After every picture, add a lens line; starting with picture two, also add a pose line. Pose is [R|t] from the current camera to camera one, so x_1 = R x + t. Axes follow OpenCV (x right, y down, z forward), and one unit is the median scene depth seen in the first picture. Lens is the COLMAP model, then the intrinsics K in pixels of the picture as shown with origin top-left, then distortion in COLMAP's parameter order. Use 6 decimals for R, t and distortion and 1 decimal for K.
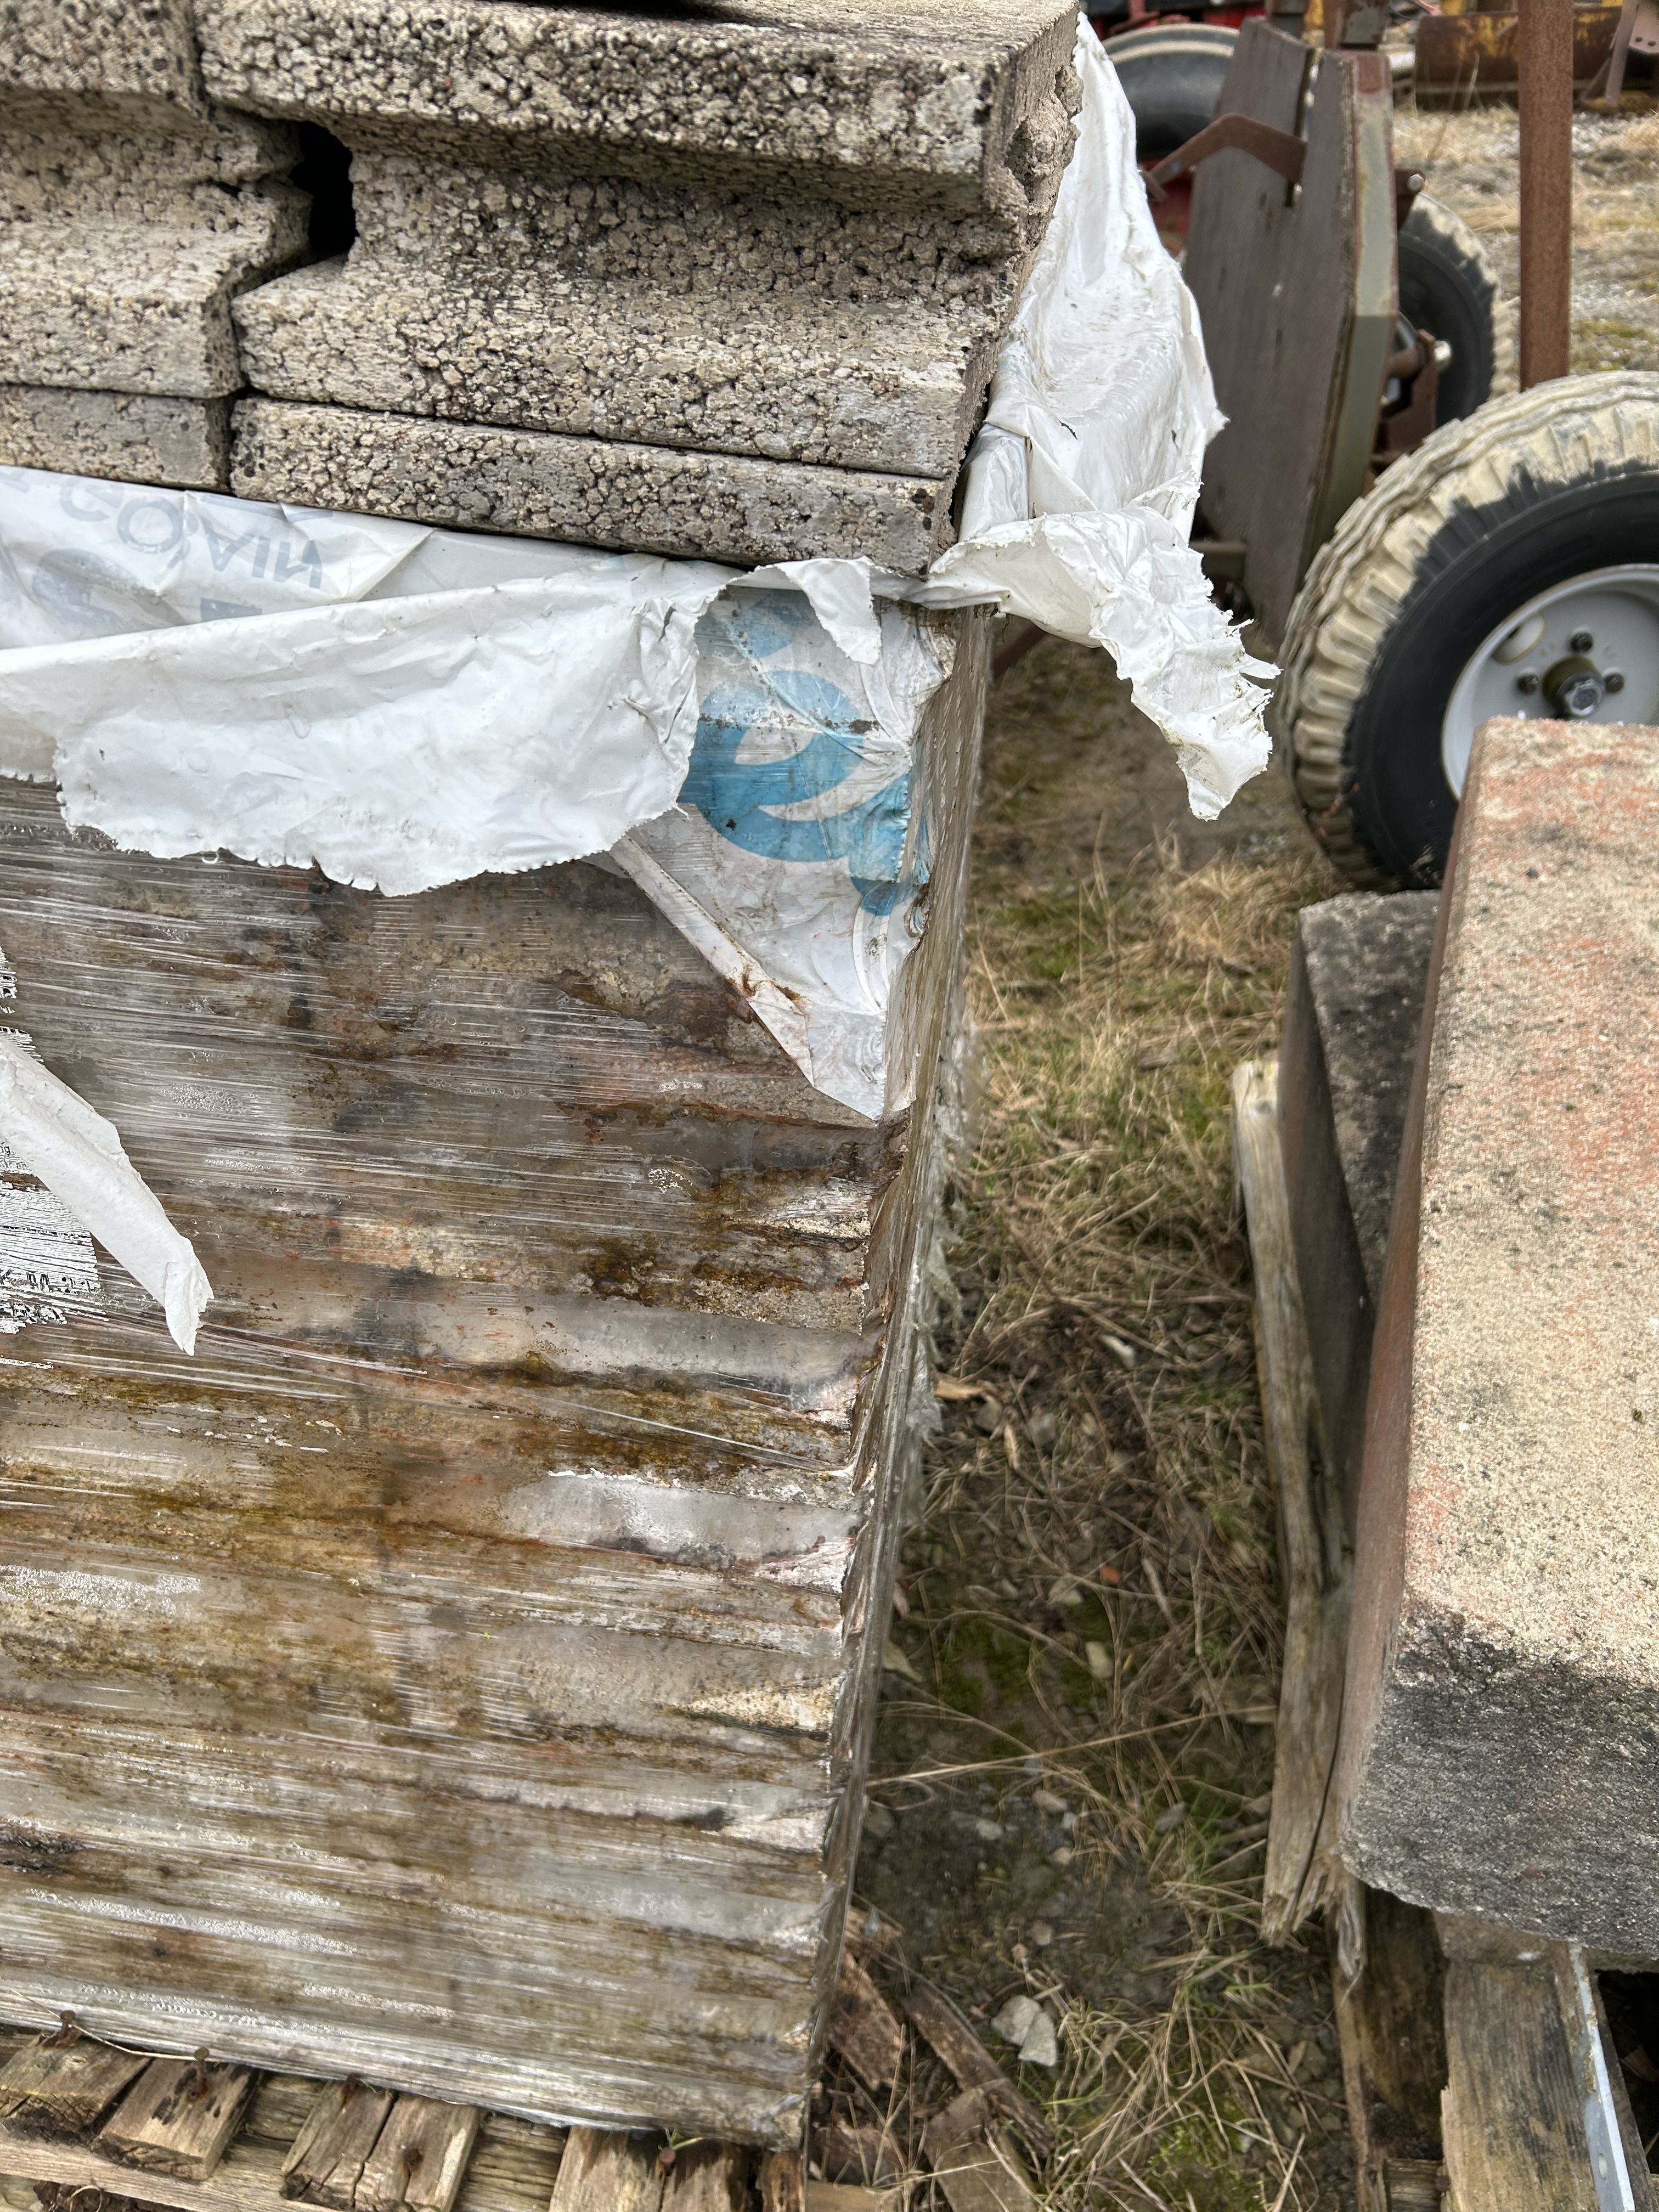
lens RADIAL K [[1678.1, 0, 846.1], [0, 1678.1, 1110.6], [0, 0, 1]] dist [0.016012, -0.022907]
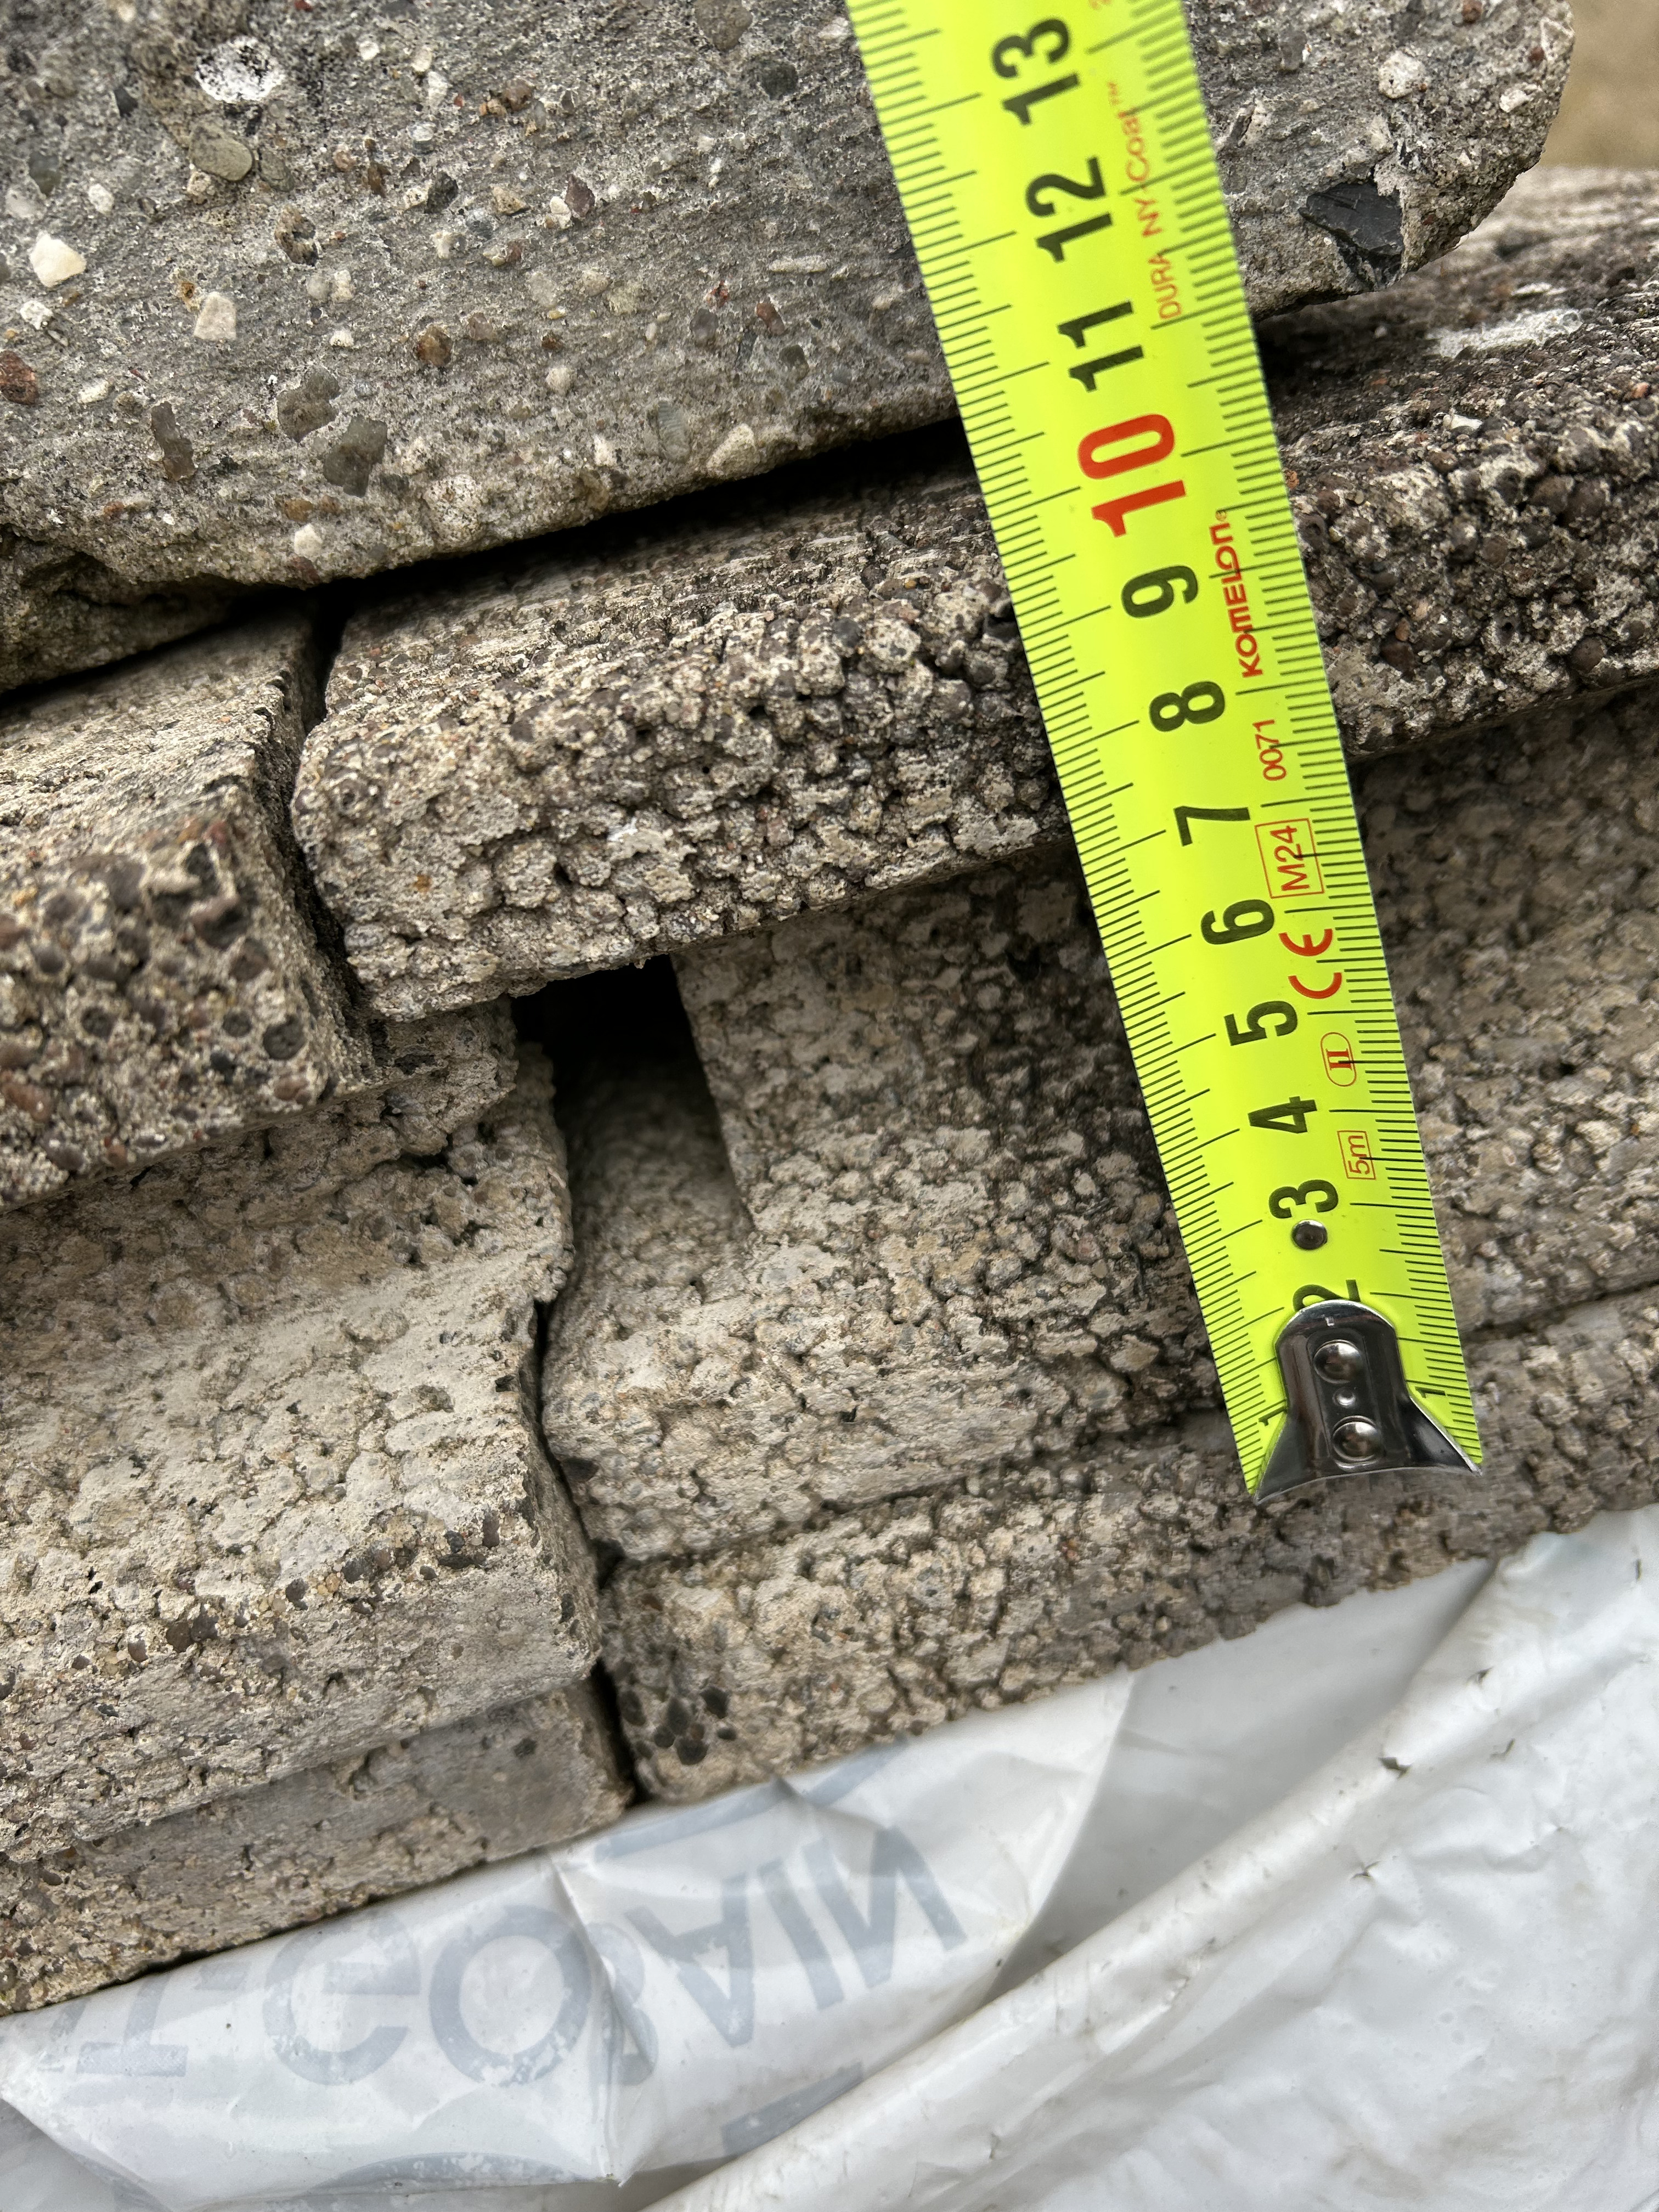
lens RADIAL K [[1714.1, 0, 814.8], [0, 1714.1, 1061.4], [0, 0, 1]] dist [-0.002762, -0.017115]
pose [[0.906789, -0.404002, 0.120487, -0.321793], [0.415919, 0.903988, -0.099078, -0.489141], [-0.068891, 0.139956, 0.987758, 0.597011]]
